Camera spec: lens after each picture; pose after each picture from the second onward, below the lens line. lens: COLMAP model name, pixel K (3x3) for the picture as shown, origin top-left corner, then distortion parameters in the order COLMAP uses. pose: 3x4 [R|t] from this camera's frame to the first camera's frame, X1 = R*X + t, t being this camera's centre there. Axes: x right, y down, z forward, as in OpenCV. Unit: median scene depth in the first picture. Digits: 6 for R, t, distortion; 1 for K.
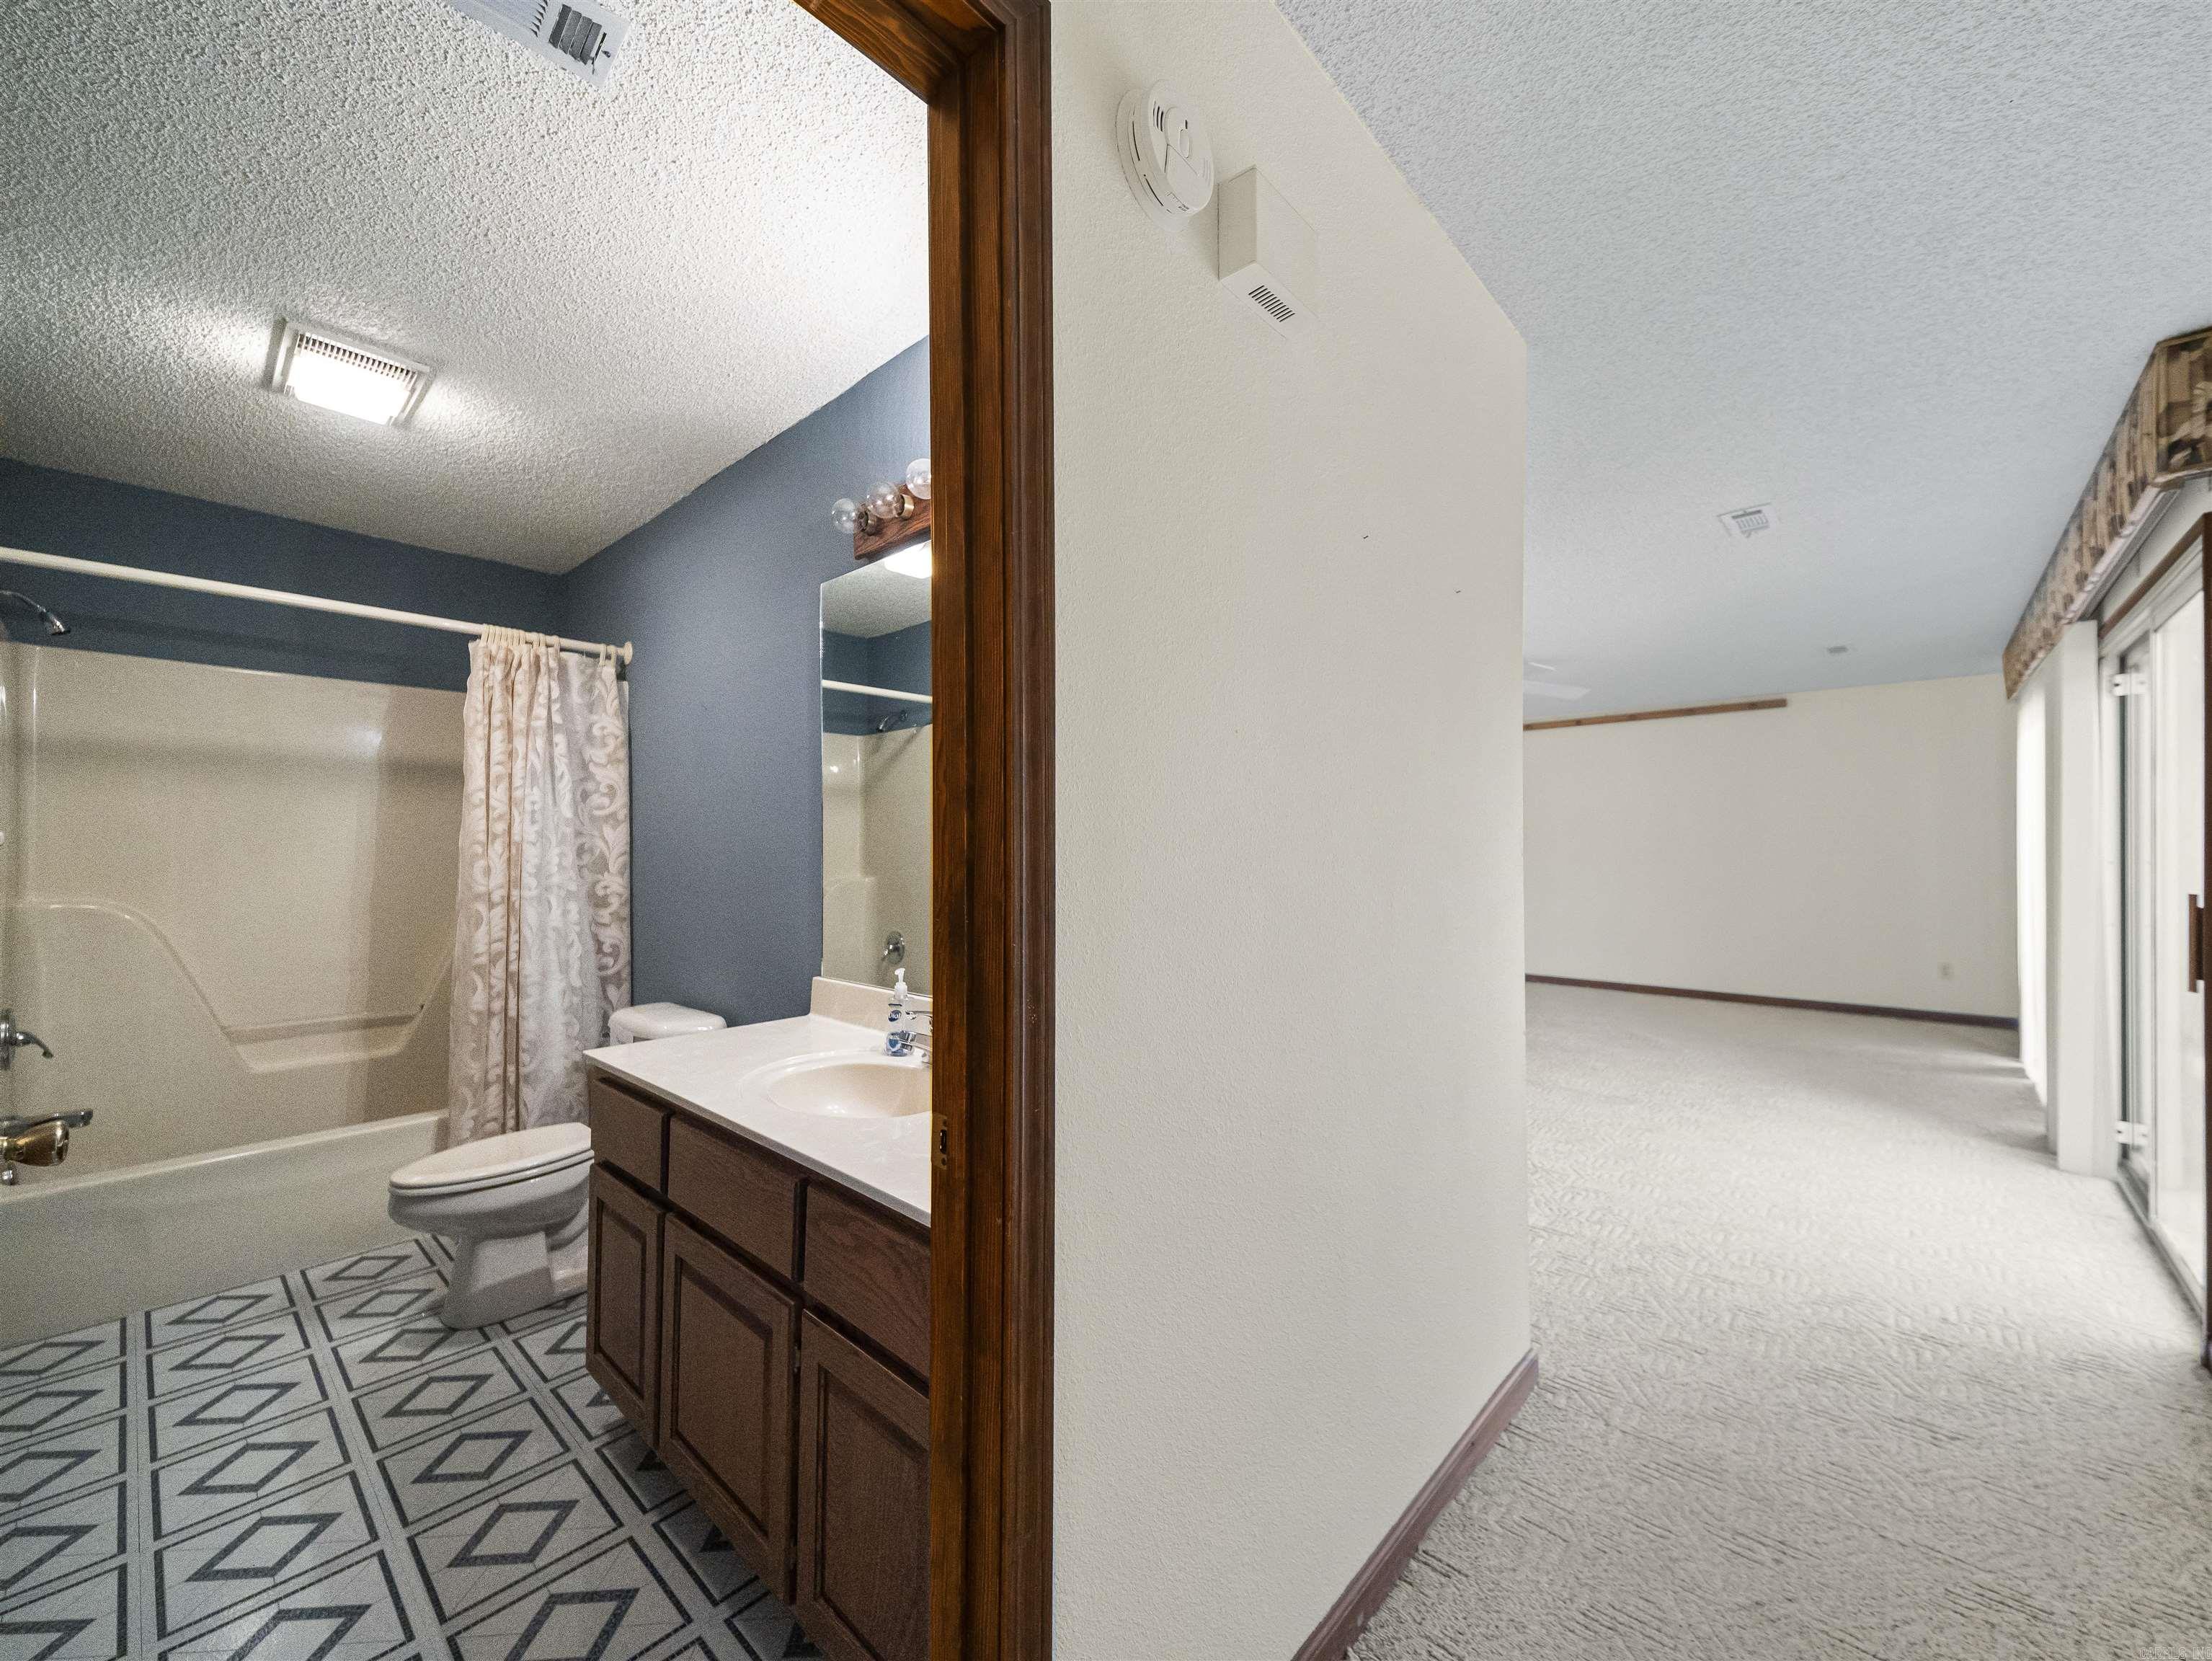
lens RADIAL K [[777.5, 0, 1112.2], [0, 777.5, 858.4], [0, 0, 1]] dist [0.000819, -0.004904]
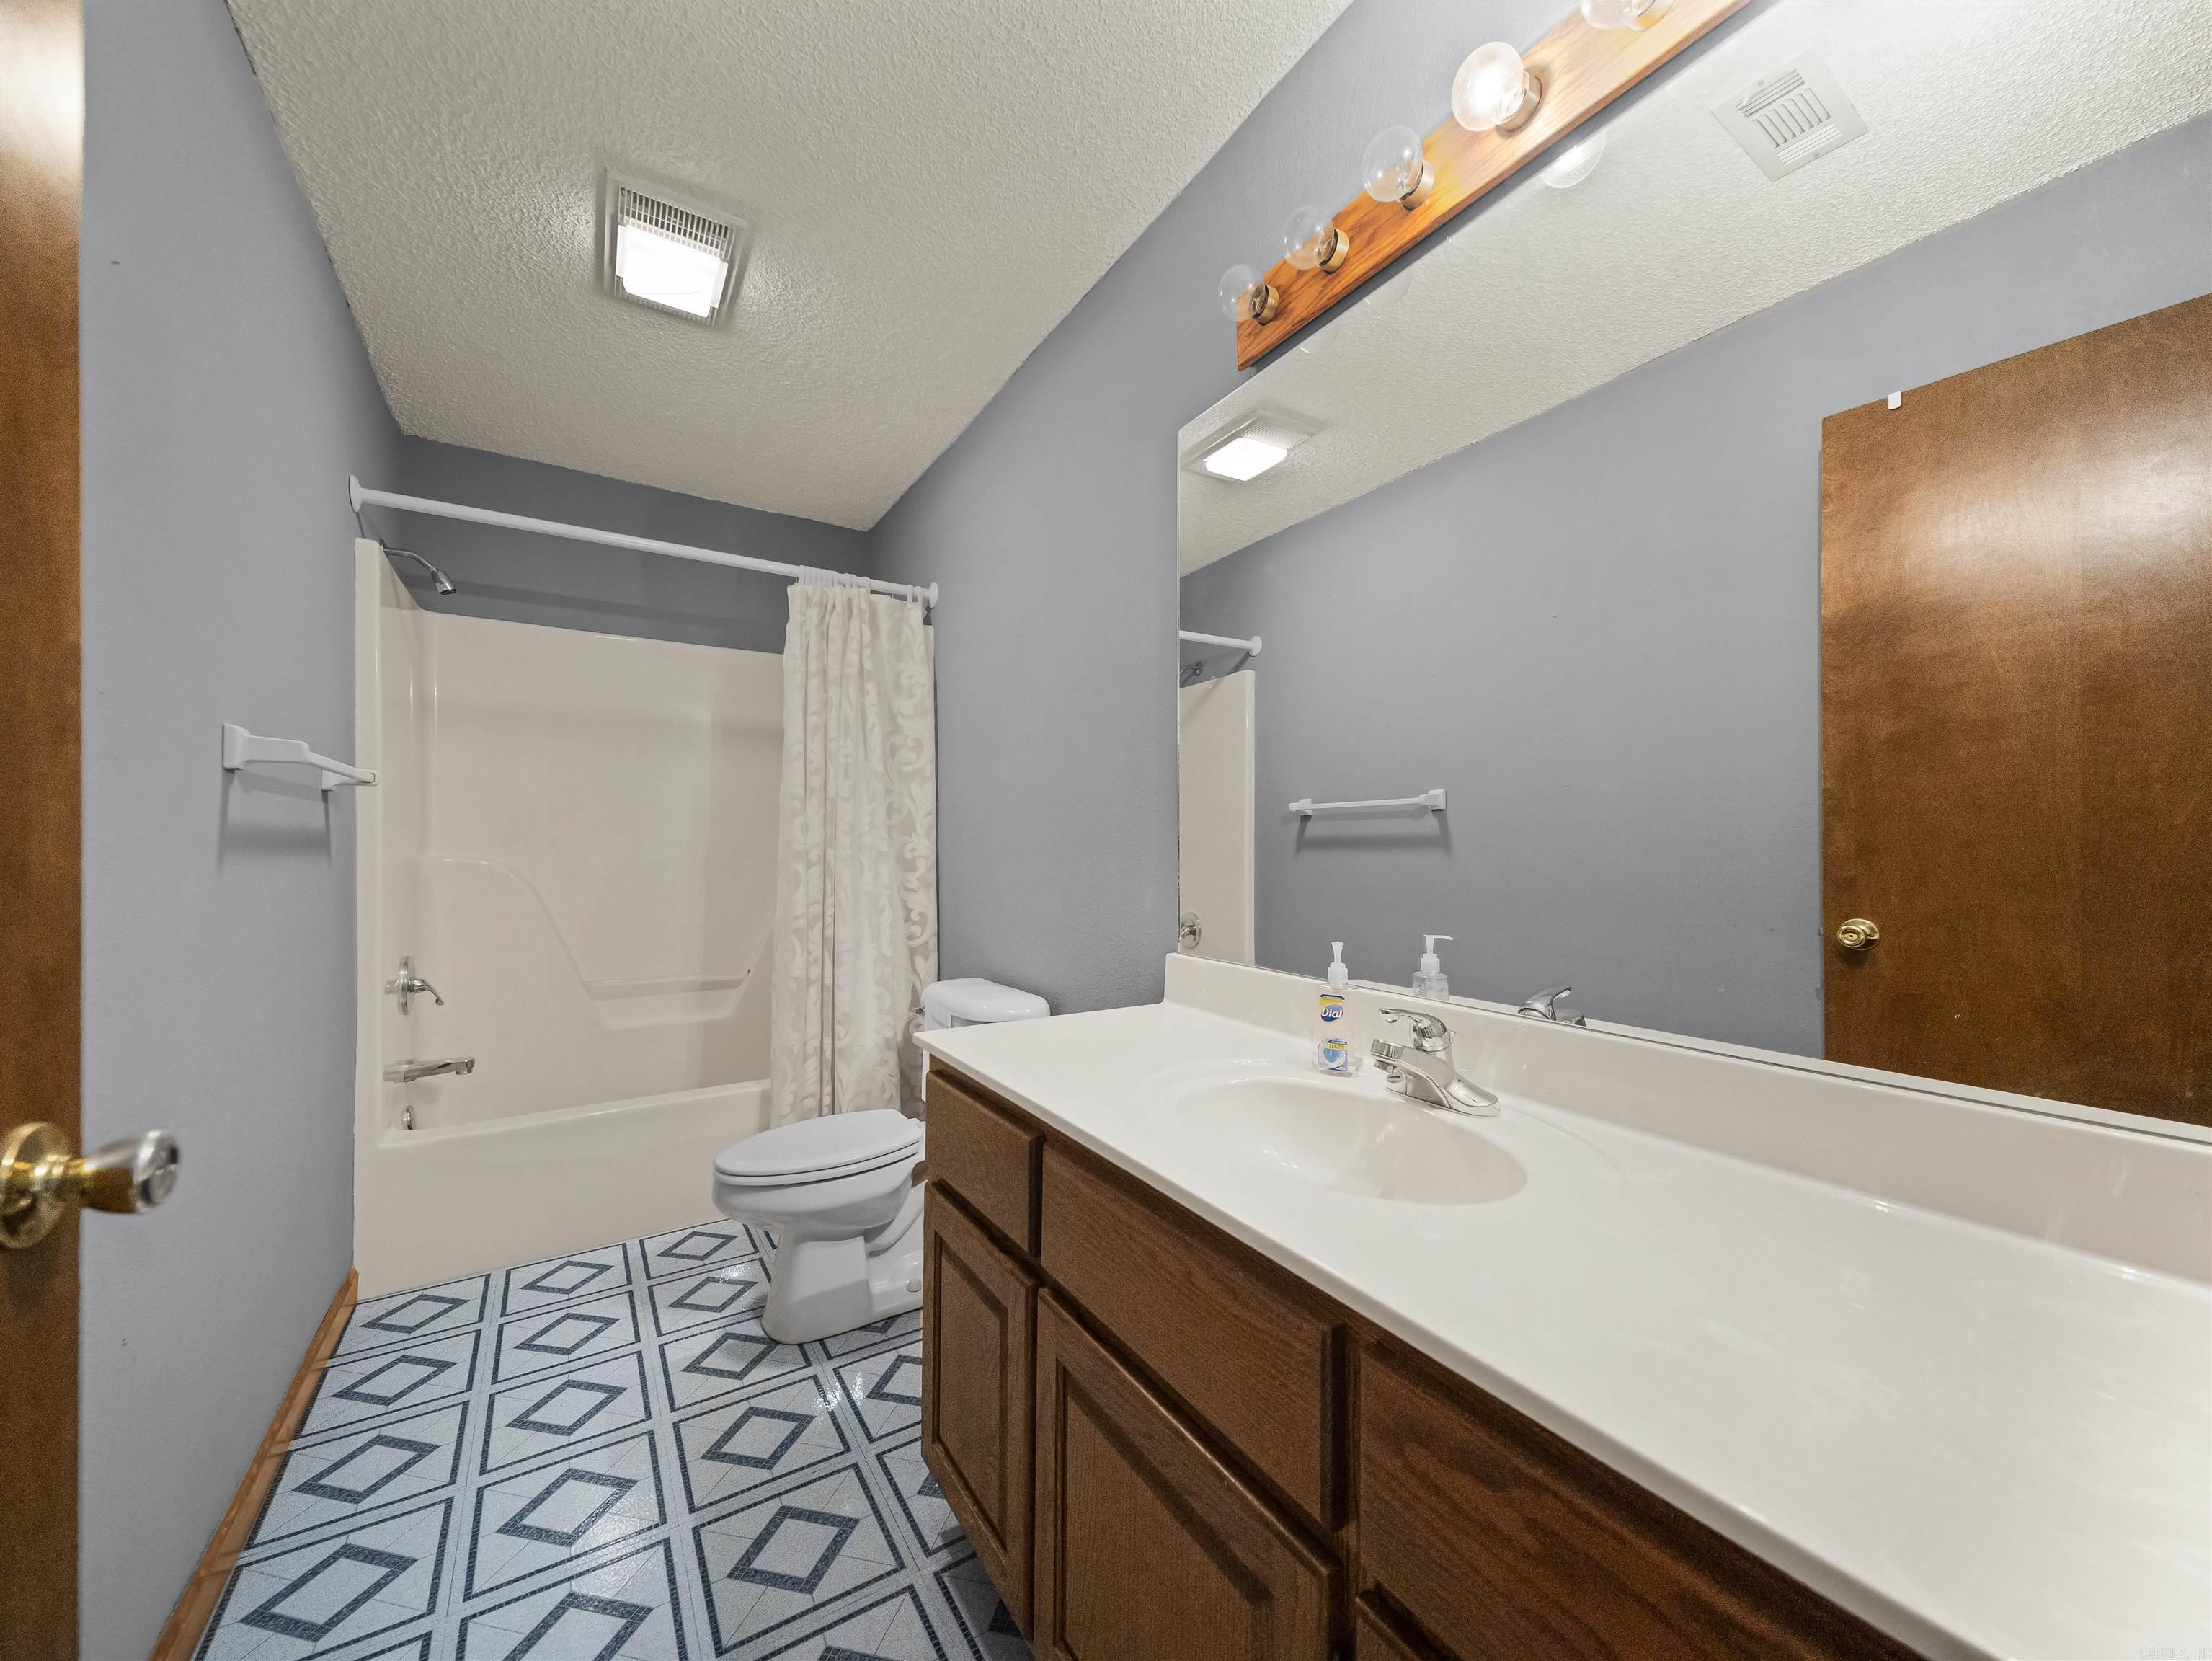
lens RADIAL K [[777.5, 0, 1112.2], [0, 777.5, 858.4], [0, 0, 1]] dist [0.000819, -0.004904]
pose [[0.956477, 0.002587, -0.291797, -0.185334], [-0.000196, 0.999966, 0.008222, 0.046149], [0.291808, -0.007807, 0.956445, 0.220923]]
